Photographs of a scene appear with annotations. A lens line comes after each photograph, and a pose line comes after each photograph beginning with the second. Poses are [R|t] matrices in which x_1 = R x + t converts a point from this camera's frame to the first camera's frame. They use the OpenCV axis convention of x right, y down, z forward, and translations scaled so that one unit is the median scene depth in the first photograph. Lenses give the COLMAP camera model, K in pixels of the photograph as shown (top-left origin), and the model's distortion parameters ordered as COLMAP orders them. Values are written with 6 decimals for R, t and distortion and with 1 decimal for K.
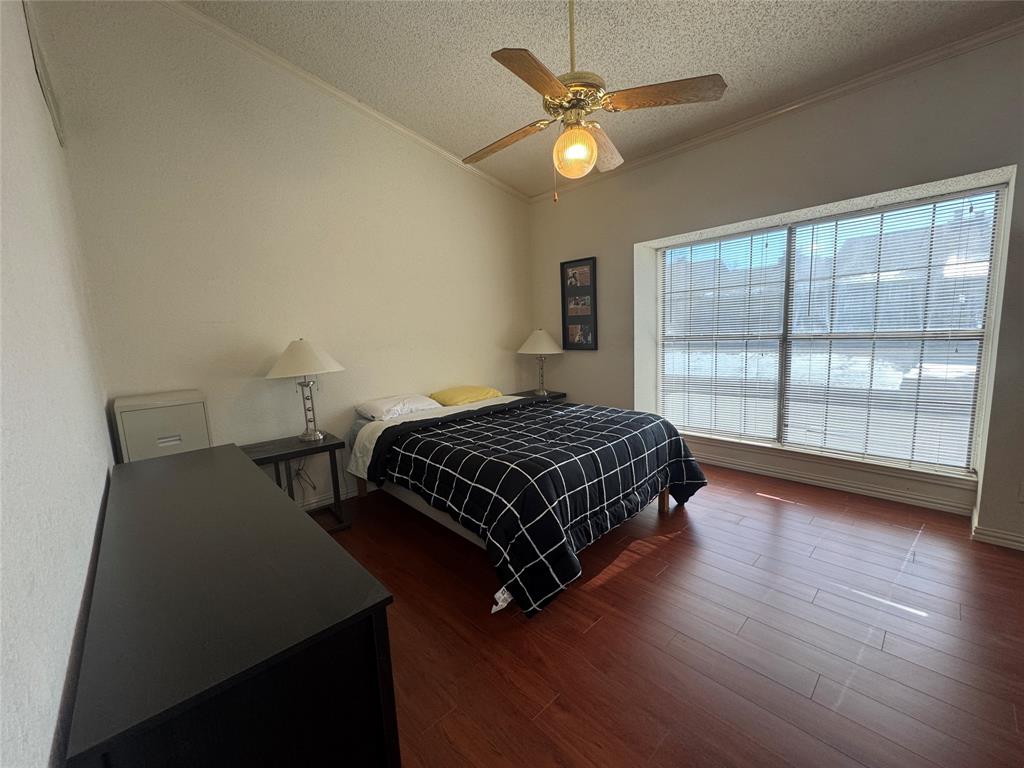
lens RADIAL K [[408.6, 0, 514.0], [0, 408.6, 384.8], [0, 0, 1]] dist [-0.002873, 0.000064]
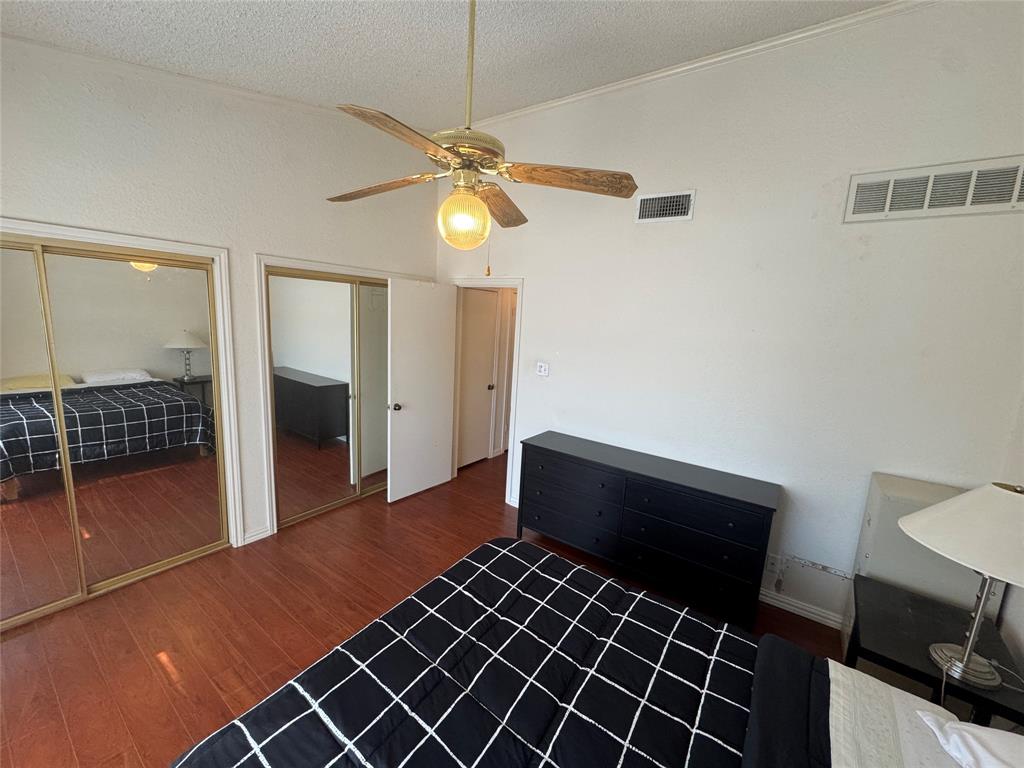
lens RADIAL K [[413.7, 0, 515.2], [0, 413.7, 388.8], [0, 0, 1]] dist [0.041120, -0.000063]
pose [[-0.981657, 0.018238, -0.189784, 0.144016], [-0.044745, 0.945574, 0.322315, -0.338417], [0.185333, 0.324895, -0.927413, 1.209476]]
